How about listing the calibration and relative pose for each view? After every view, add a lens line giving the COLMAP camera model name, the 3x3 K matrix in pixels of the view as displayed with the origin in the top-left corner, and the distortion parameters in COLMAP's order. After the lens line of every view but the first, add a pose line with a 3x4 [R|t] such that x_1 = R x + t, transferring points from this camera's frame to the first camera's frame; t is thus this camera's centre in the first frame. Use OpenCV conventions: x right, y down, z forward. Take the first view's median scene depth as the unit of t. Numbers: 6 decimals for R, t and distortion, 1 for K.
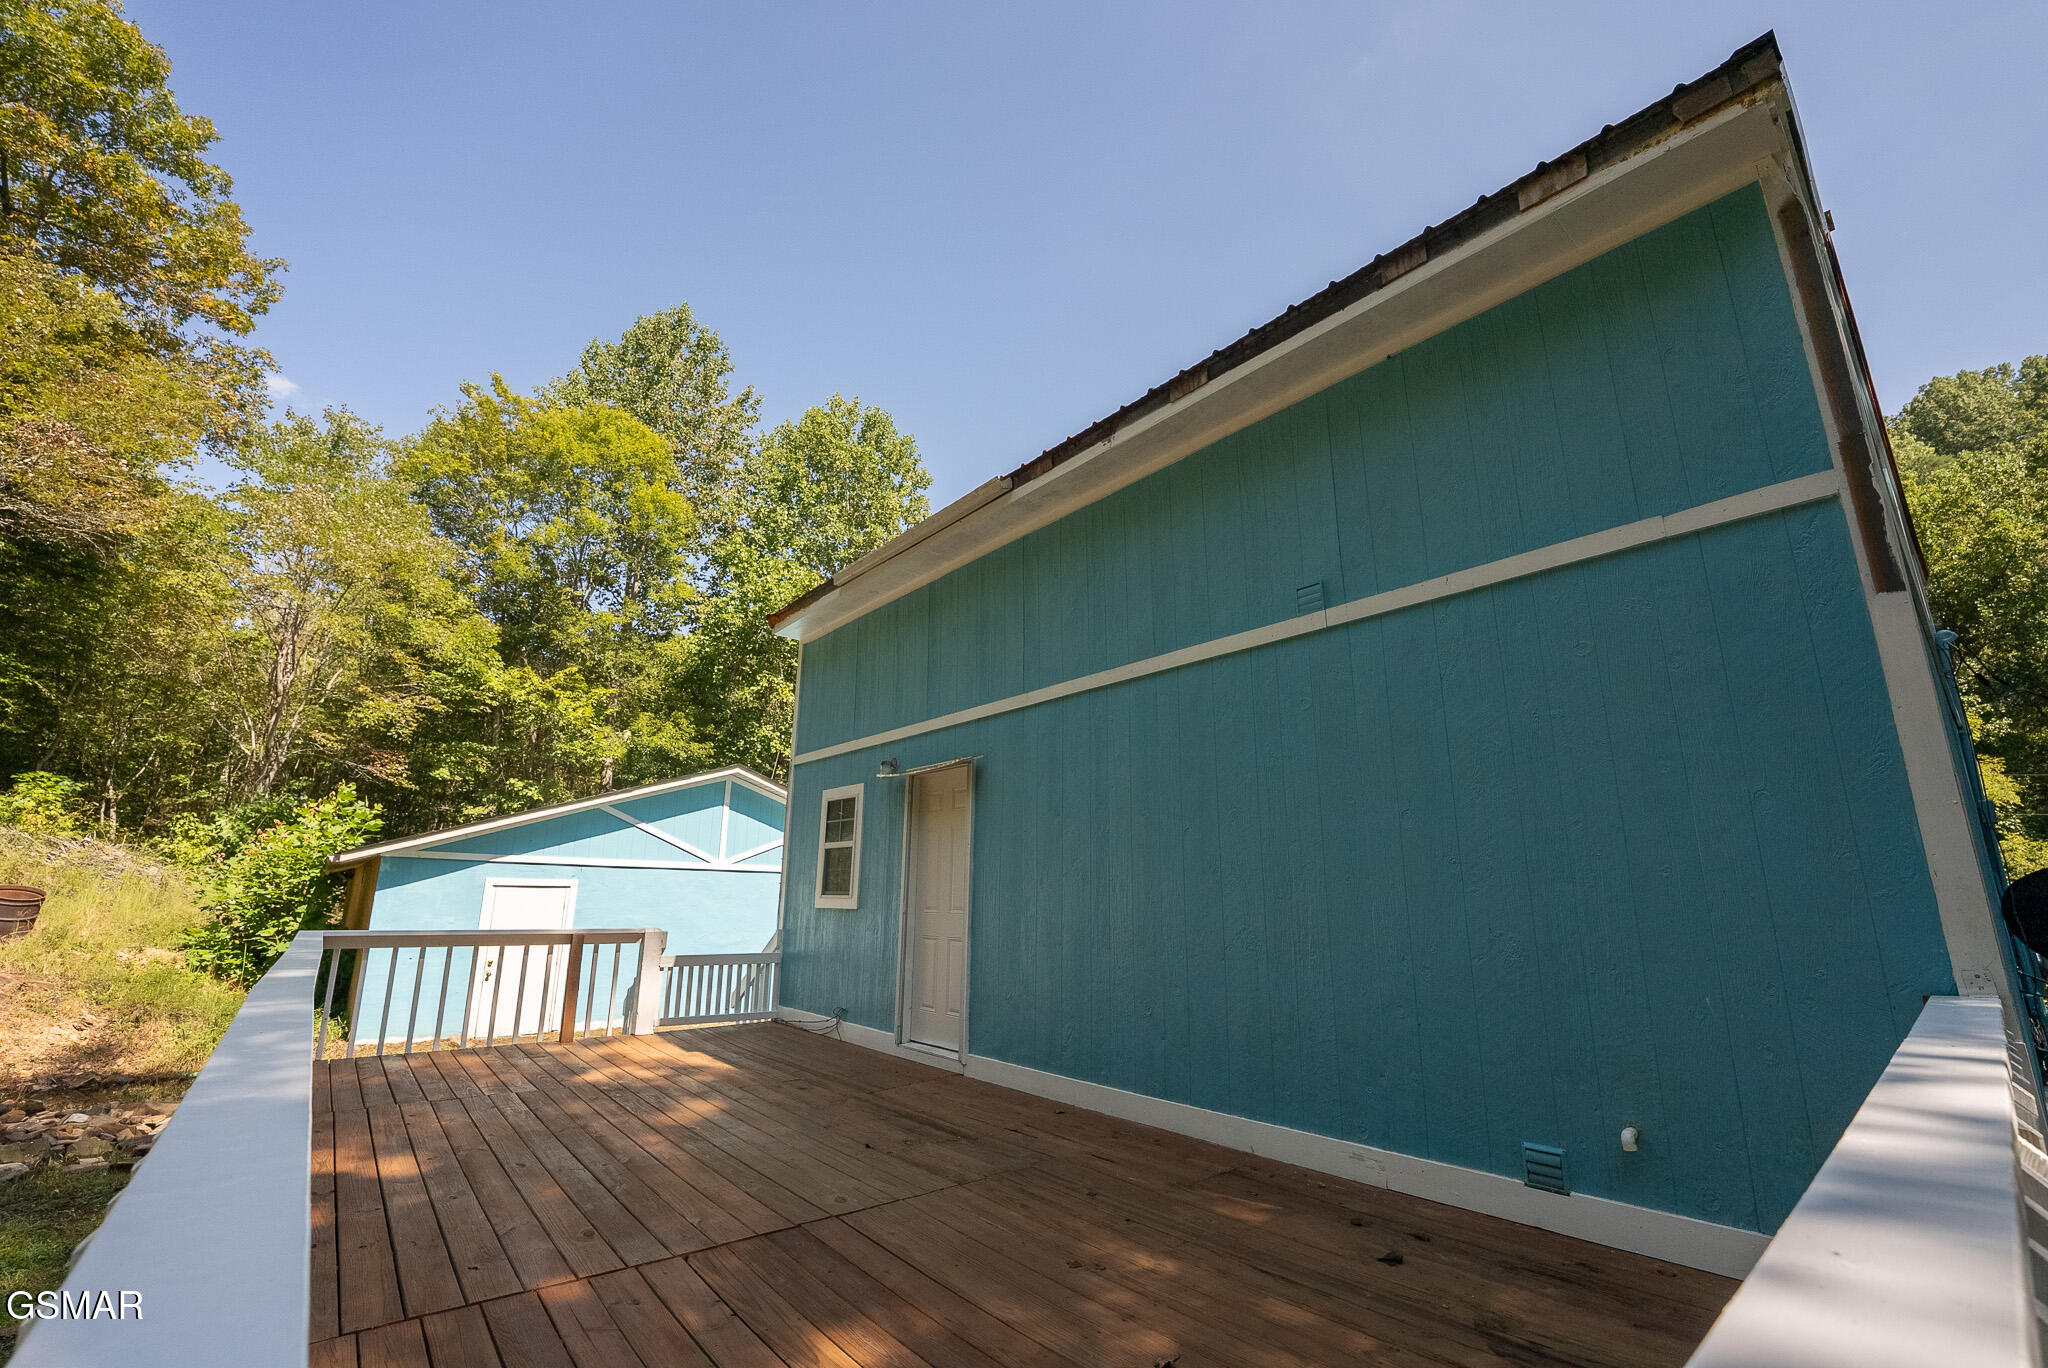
lens RADIAL K [[841.6, 0, 1024.0], [0, 841.6, 684.0], [0, 0, 1]] dist [-0.017974, 0.000172]
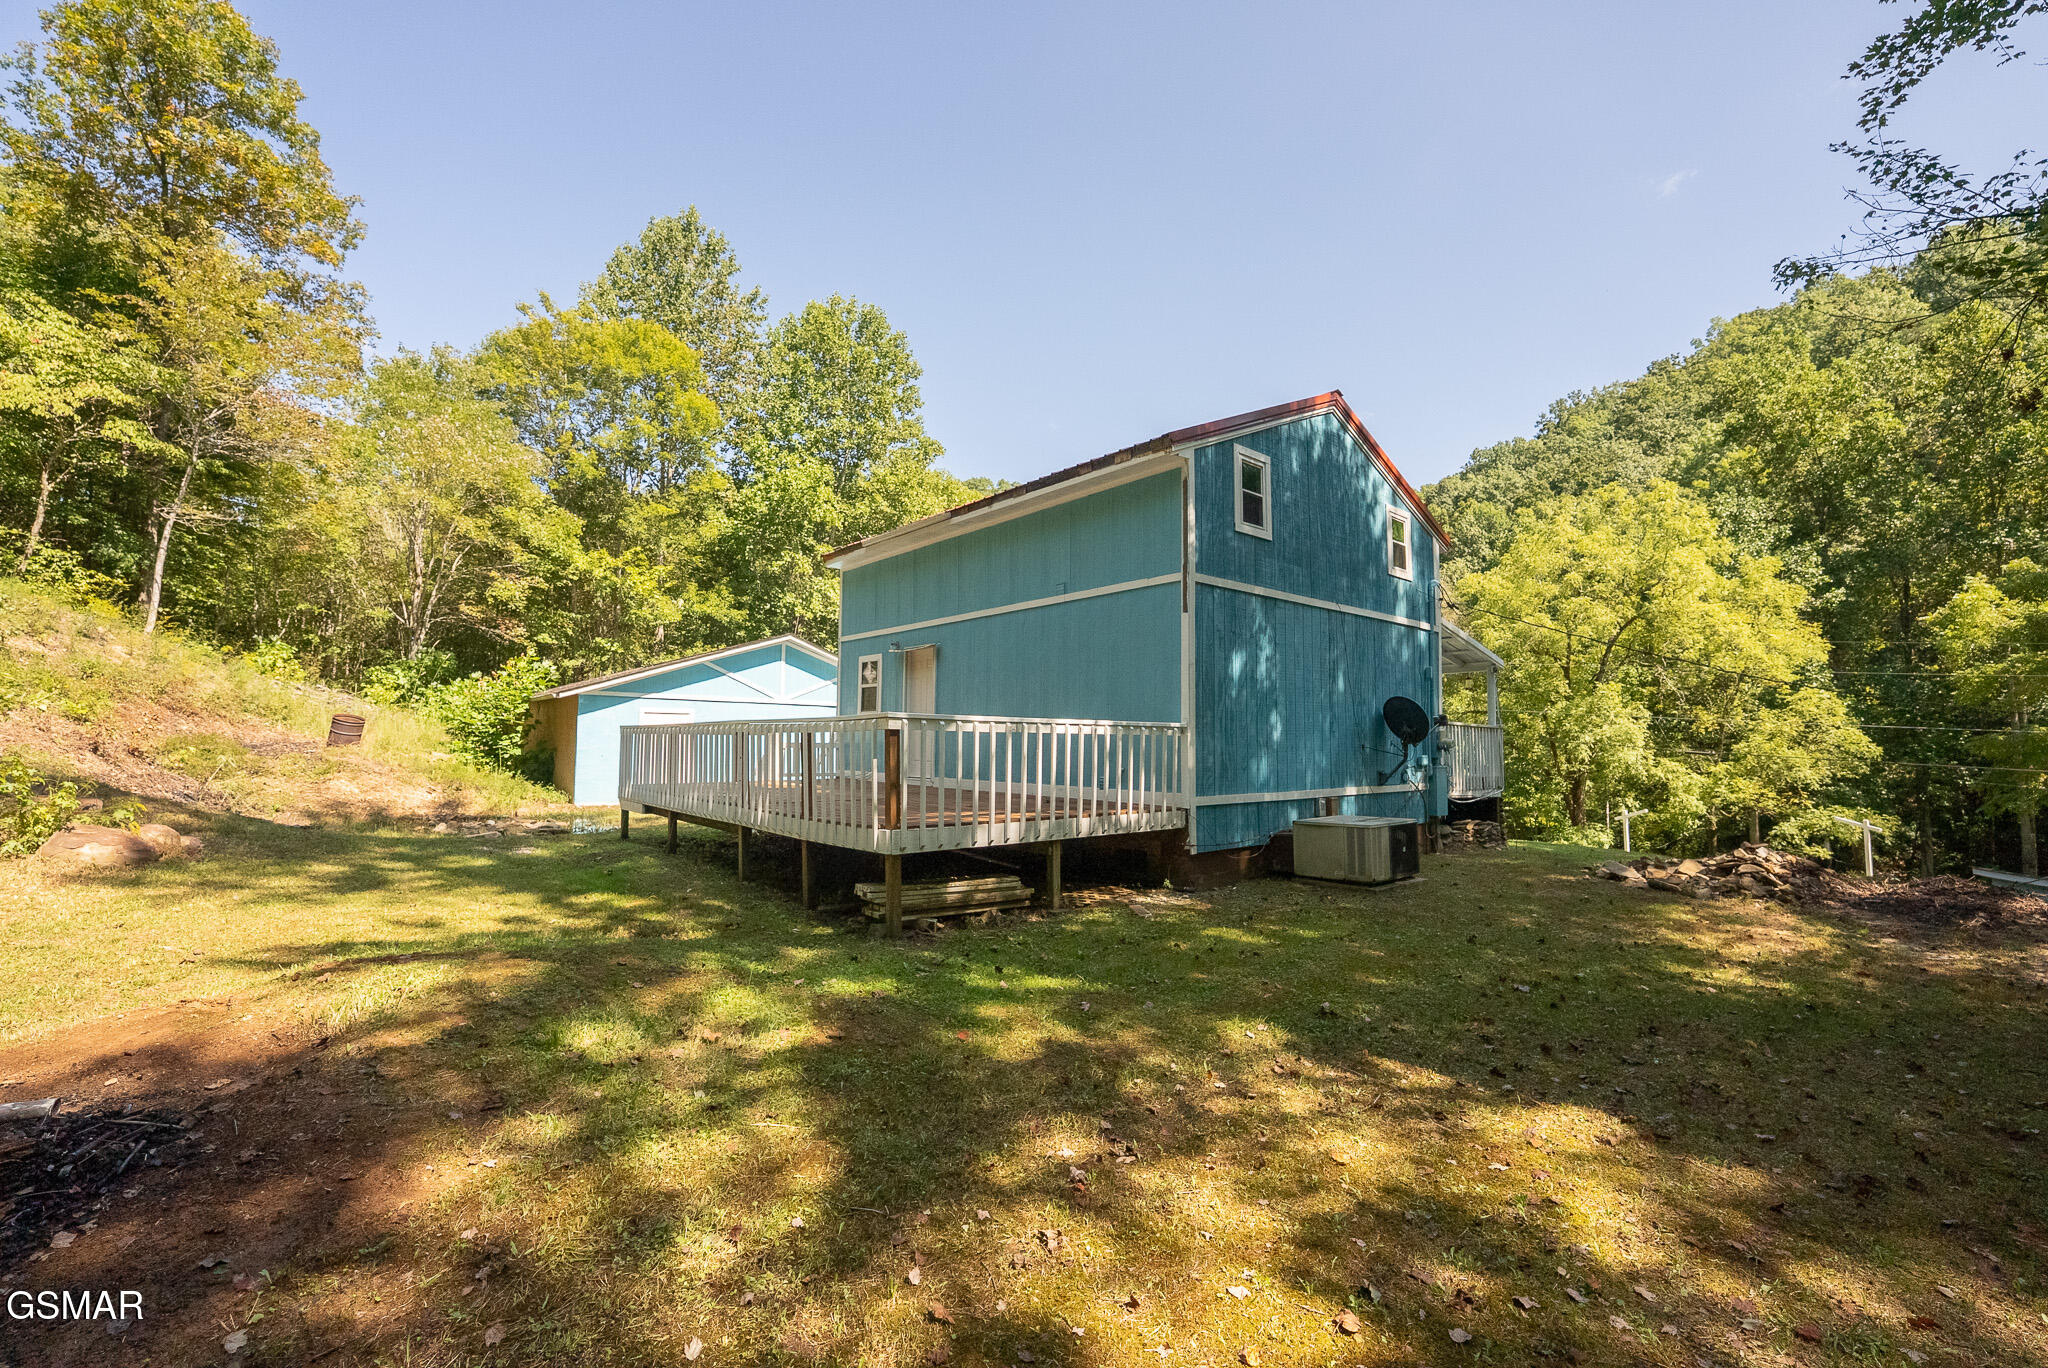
lens RADIAL K [[841.6, 0, 1024.0], [0, 841.6, 684.0], [0, 0, 1]] dist [-0.017974, 0.000172]
pose [[0.999998, 0.001815, 0.000570, 0.037604], [-0.001888, 0.983875, 0.178845, -0.045066], [-0.000236, -0.178846, 0.983877, -0.255653]]
